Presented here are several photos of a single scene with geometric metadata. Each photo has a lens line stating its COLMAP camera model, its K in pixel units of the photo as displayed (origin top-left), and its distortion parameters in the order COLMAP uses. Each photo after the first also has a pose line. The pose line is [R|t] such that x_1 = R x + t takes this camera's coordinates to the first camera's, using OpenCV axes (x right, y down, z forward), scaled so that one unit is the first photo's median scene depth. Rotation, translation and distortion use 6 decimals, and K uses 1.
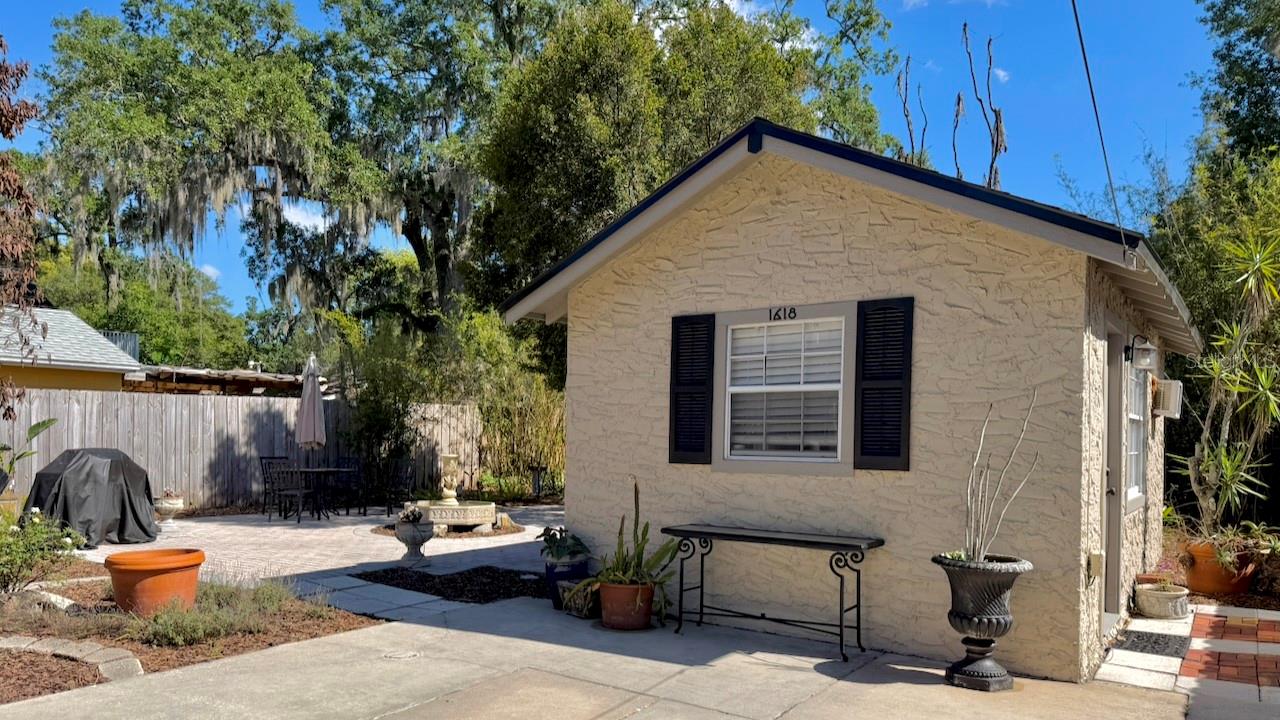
lens RADIAL K [[902.8, 0, 620.5], [0, 902.8, 451.3], [0, 0, 1]] dist [0.036070, -0.046022]
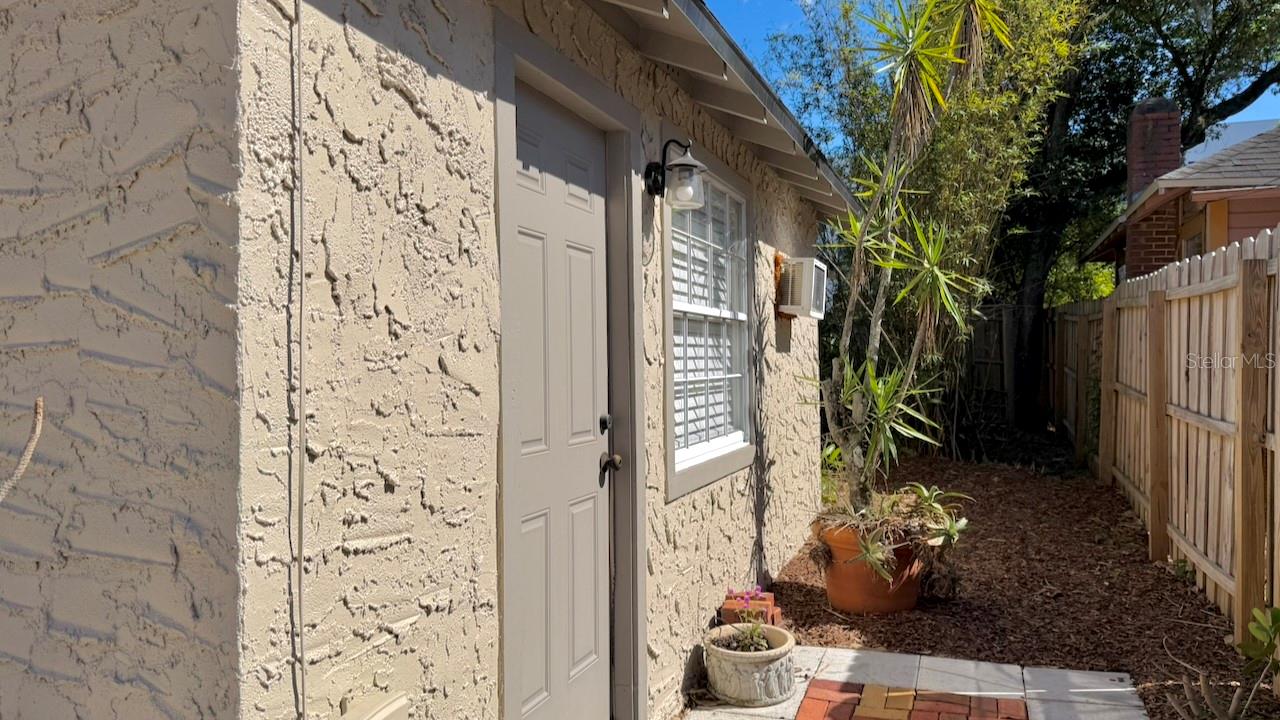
lens RADIAL K [[902.8, 0, 586.3], [0, 902.8, 363.9], [0, 0, 1]] dist [0.036070, -0.046022]
pose [[0.979170, -0.024432, 0.201565, 0.421220], [0.026967, 0.999588, -0.009841, -0.002896], [-0.201242, 0.015072, 0.979426, 0.532009]]
